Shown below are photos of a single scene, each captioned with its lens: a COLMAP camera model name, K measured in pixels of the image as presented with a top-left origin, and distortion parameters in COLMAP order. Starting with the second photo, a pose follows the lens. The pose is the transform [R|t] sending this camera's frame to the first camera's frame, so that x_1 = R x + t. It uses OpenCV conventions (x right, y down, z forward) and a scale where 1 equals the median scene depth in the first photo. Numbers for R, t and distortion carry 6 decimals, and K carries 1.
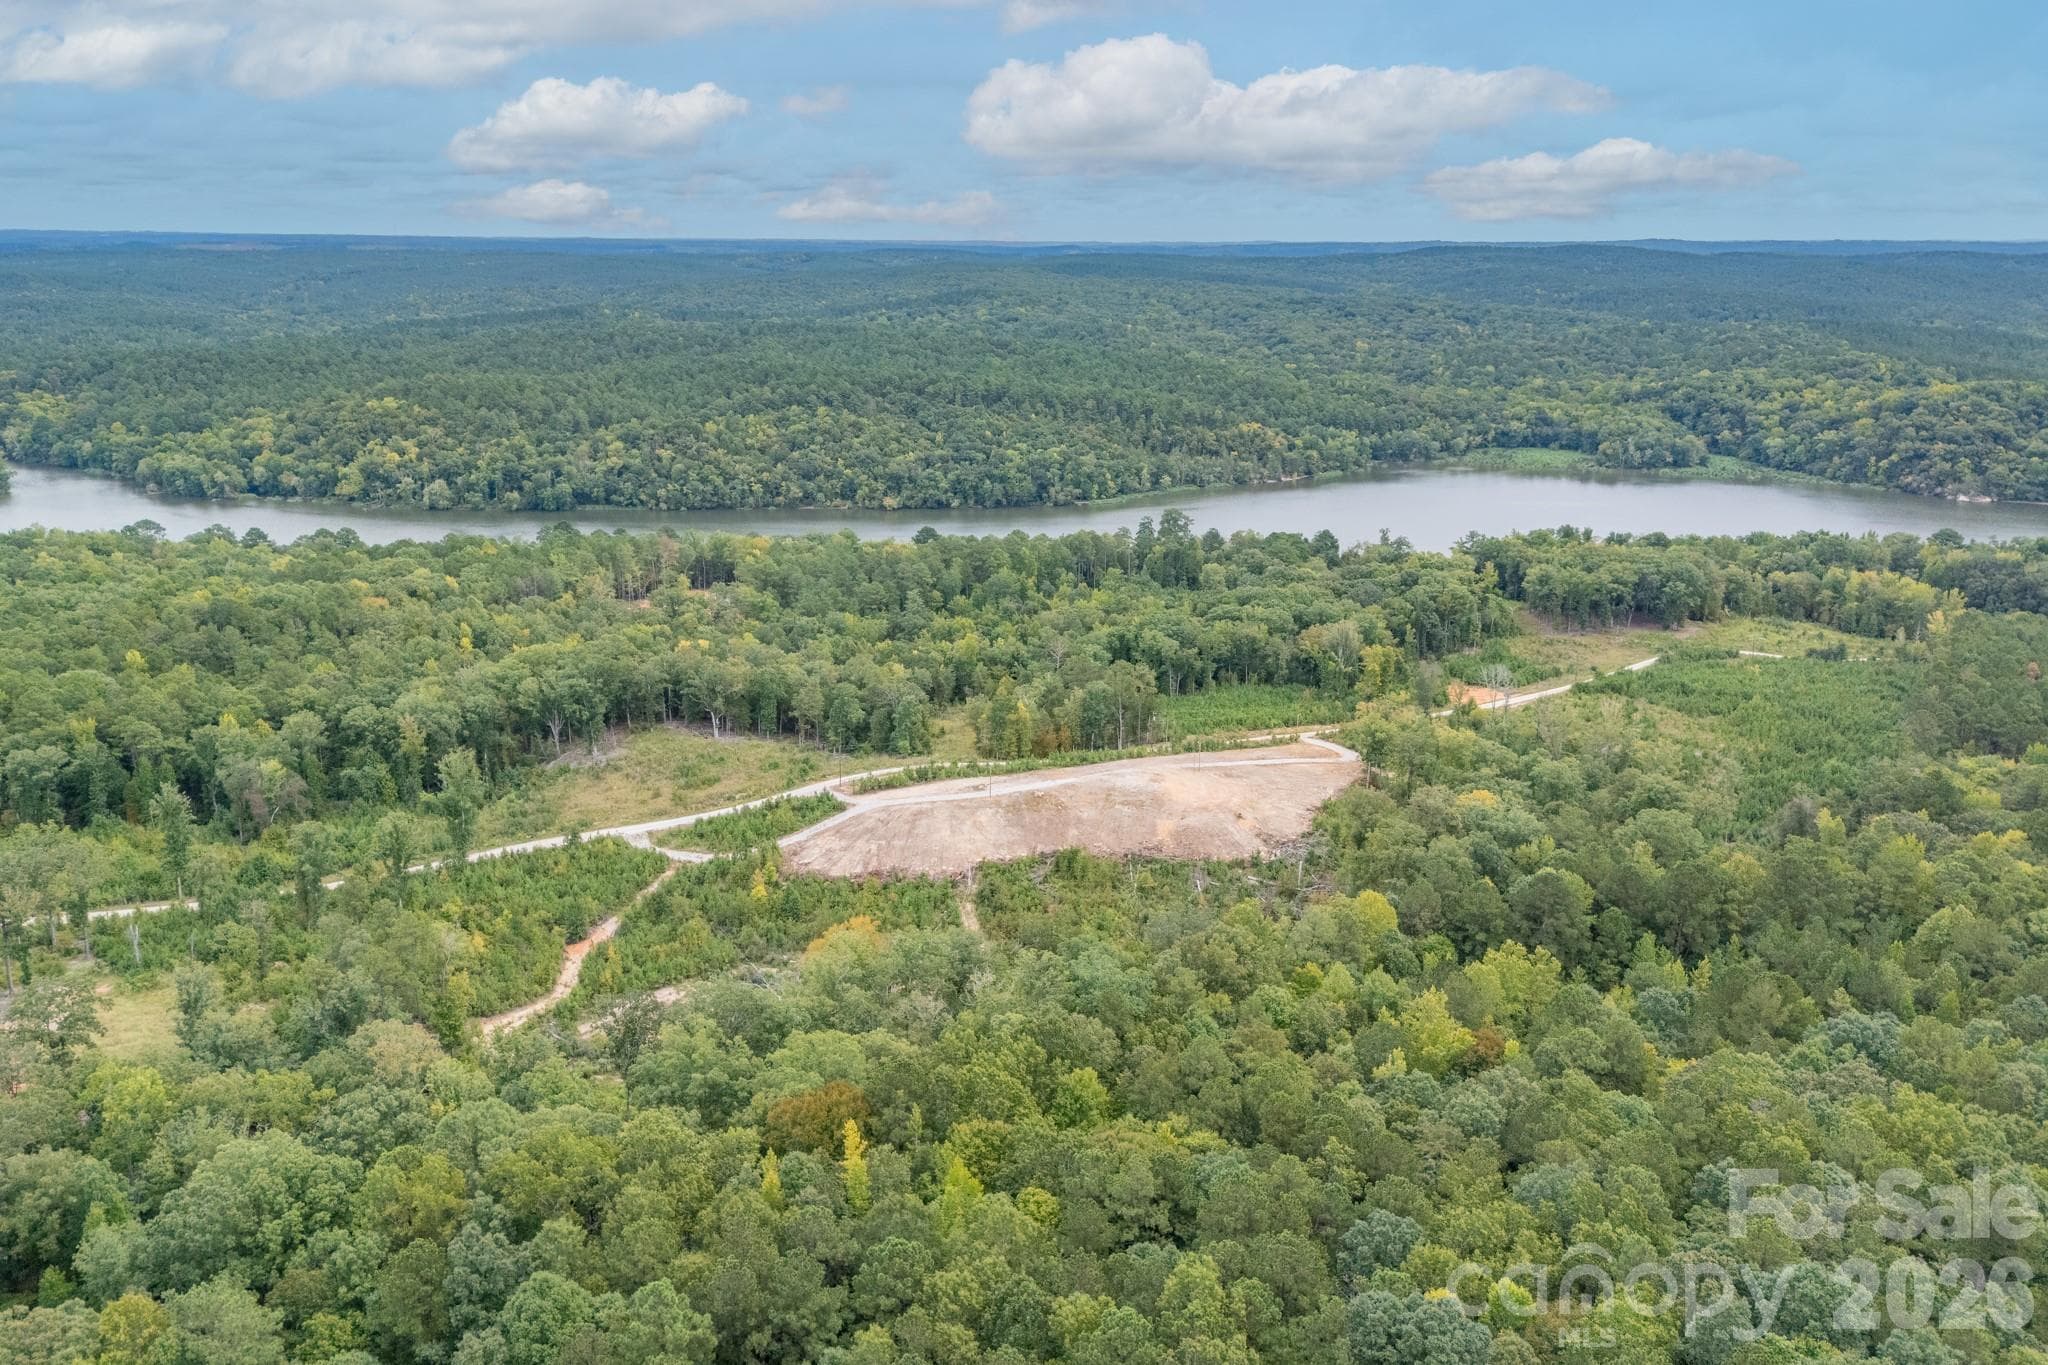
lens RADIAL K [[1503.8, 0, 1021.7], [0, 1503.8, 692.6], [0, 0, 1]] dist [0.108746, -0.132968]
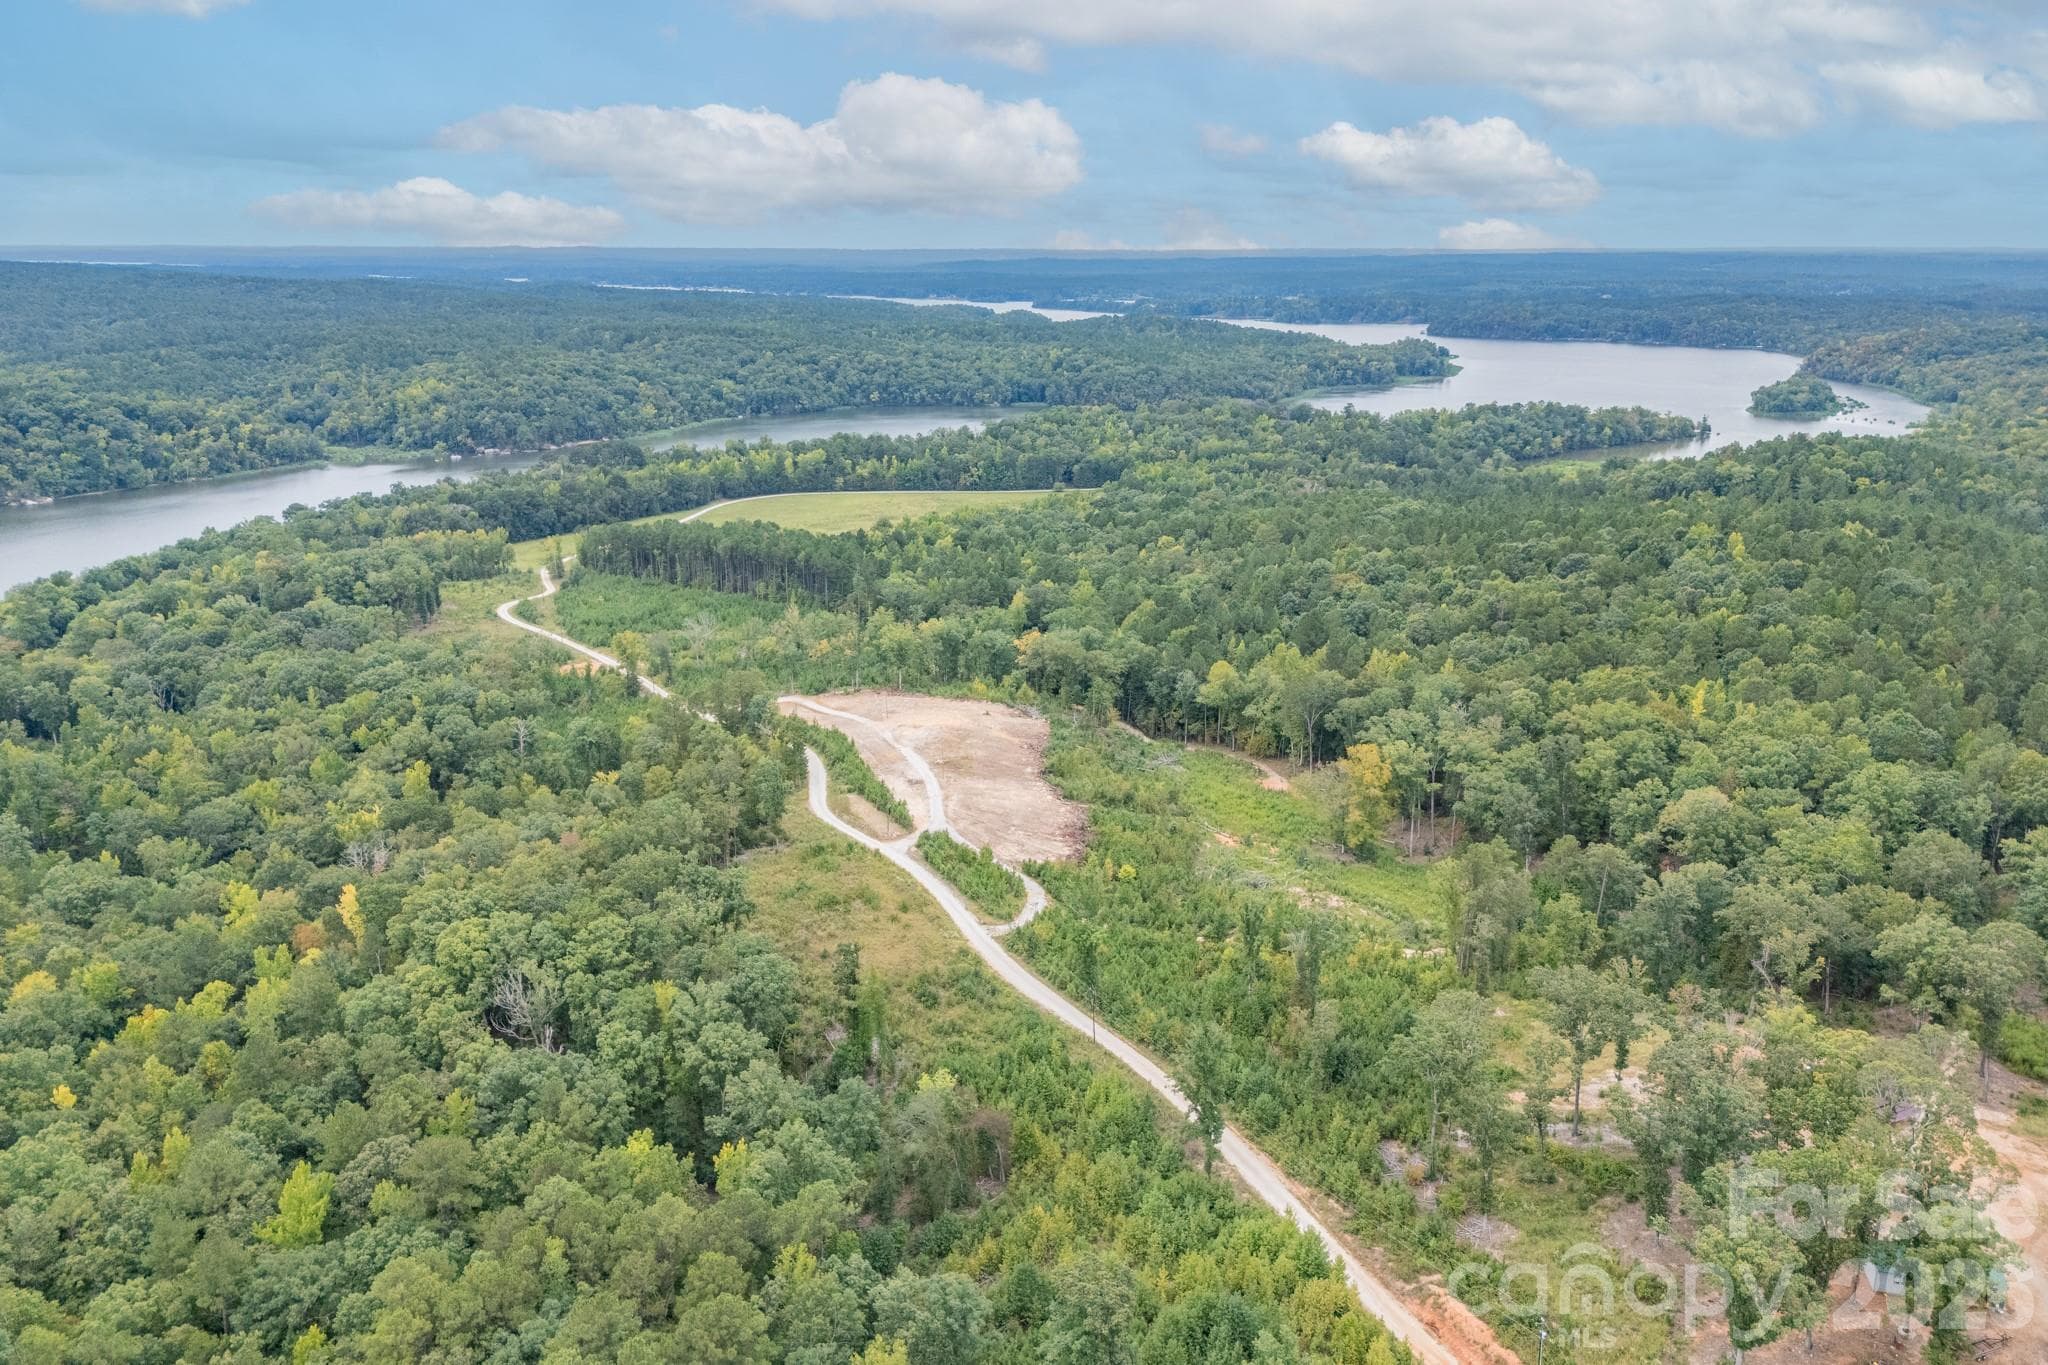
lens RADIAL K [[1503.8, 0, 1021.7], [0, 1503.8, 692.6], [0, 0, 1]] dist [0.108746, -0.132968]
pose [[0.016968, -0.284926, 0.958399, -0.383571], [0.287736, 0.919380, 0.268231, -0.095509], [-0.957560, 0.271214, 0.097583, 0.311578]]
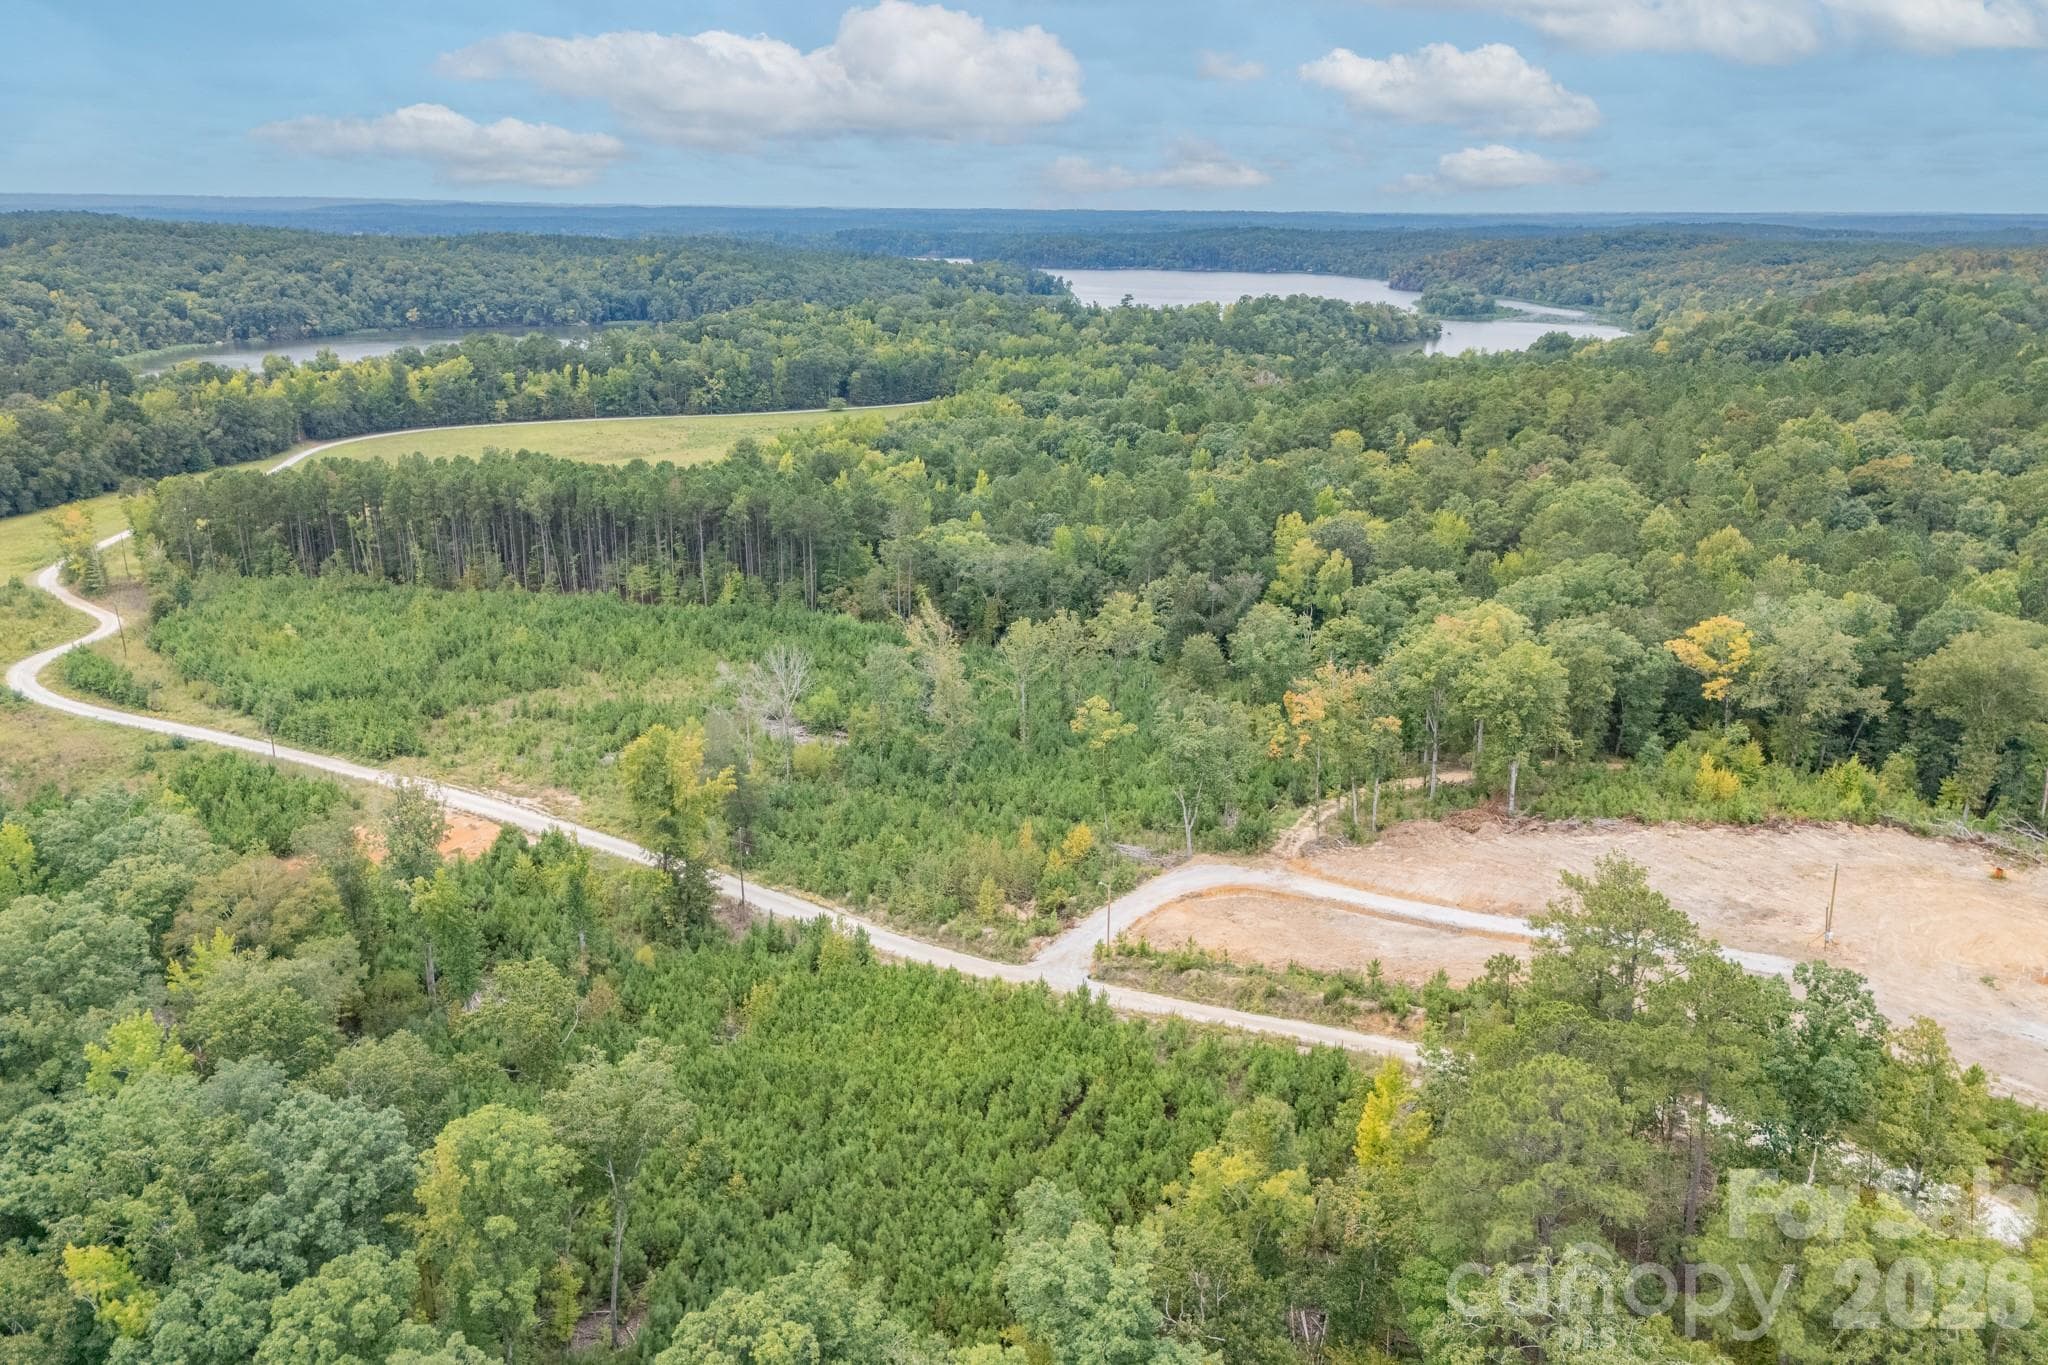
lens RADIAL K [[1502.4, 0, 1021.9], [0, 1502.4, 676.7], [0, 0, 1]] dist [0.083824, -0.074090]
pose [[-0.341789, -0.281903, 0.896499, -0.044757], [0.265391, 0.886168, 0.379834, -0.072876], [-0.901525, 0.367746, -0.228068, 0.486312]]
